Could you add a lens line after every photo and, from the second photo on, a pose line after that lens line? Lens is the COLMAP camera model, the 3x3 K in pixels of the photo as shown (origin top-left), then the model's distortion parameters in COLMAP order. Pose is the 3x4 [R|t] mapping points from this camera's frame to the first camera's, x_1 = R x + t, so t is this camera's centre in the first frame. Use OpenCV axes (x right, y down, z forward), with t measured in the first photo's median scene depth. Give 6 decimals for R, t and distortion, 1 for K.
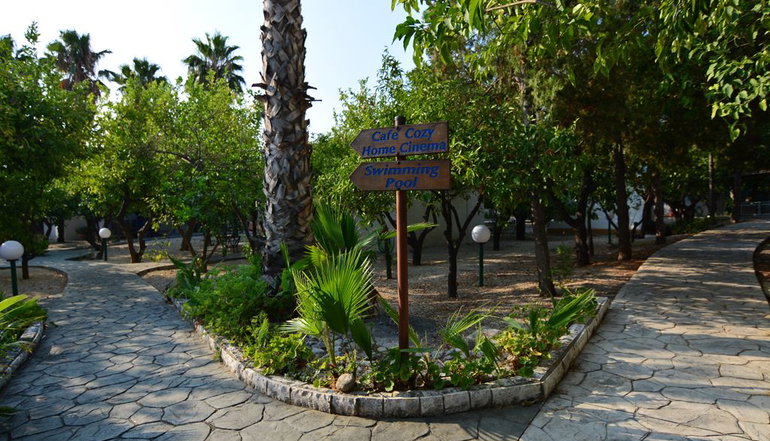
lens RADIAL K [[452.9, 0, 385.0], [0, 452.9, 220.5], [0, 0, 1]] dist [-0.020492, -0.000335]
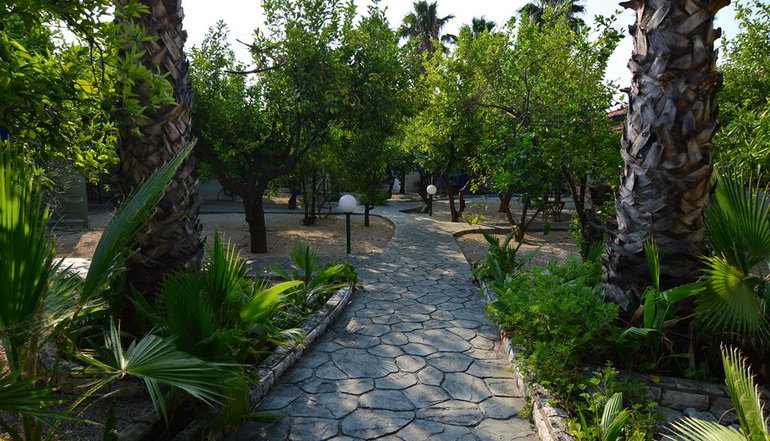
lens RADIAL K [[460.8, 0, 375.7], [0, 460.8, 221.1], [0, 0, 1]] dist [0.042579, -0.061659]
pose [[0.767707, 0.109974, -0.631293, -0.069390], [-0.054786, 0.992820, 0.106330, -0.013124], [0.638455, -0.047044, 0.768220, 0.170975]]
